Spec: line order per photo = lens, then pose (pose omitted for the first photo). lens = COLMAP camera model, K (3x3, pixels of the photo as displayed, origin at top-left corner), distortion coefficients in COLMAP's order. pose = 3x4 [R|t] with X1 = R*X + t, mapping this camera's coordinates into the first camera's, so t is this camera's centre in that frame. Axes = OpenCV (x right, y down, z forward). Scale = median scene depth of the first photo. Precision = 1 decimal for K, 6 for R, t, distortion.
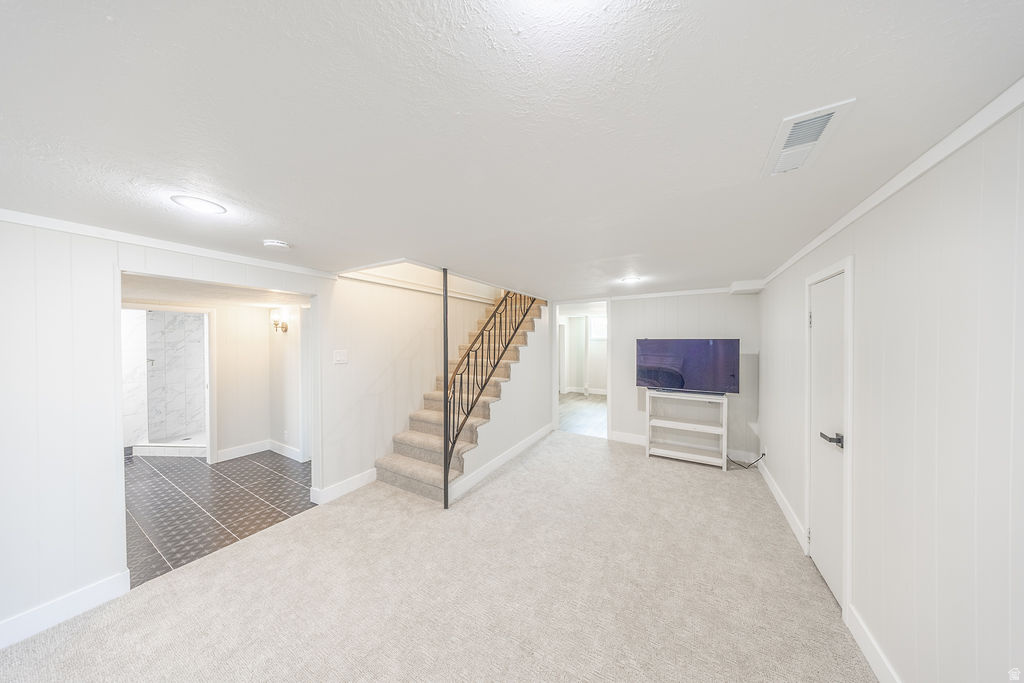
lens RADIAL K [[298.7, 0, 508.8], [0, 298.7, 336.2], [0, 0, 1]] dist [-0.005645, 0.000833]
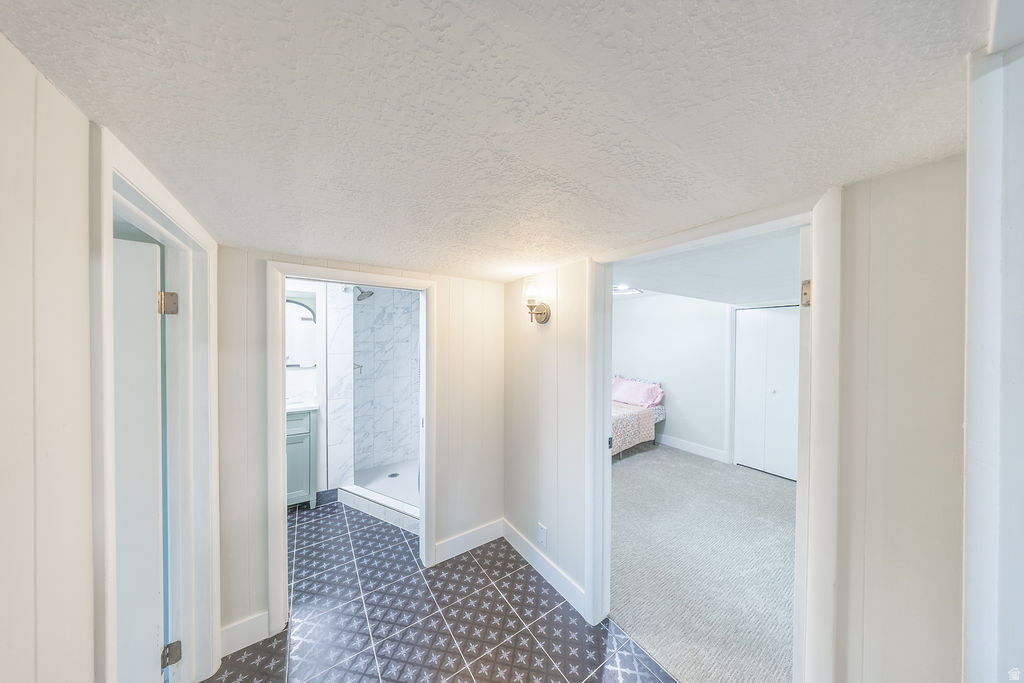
lens RADIAL K [[298.7, 0, 515.4], [0, 298.7, 341.1], [0, 0, 1]] dist [-0.005645, 0.000833]
pose [[0.905791, 0.012405, -0.423544, -0.584866], [-0.012119, 0.999921, 0.003370, 0.013407], [0.423552, 0.002080, 0.905869, 0.532705]]
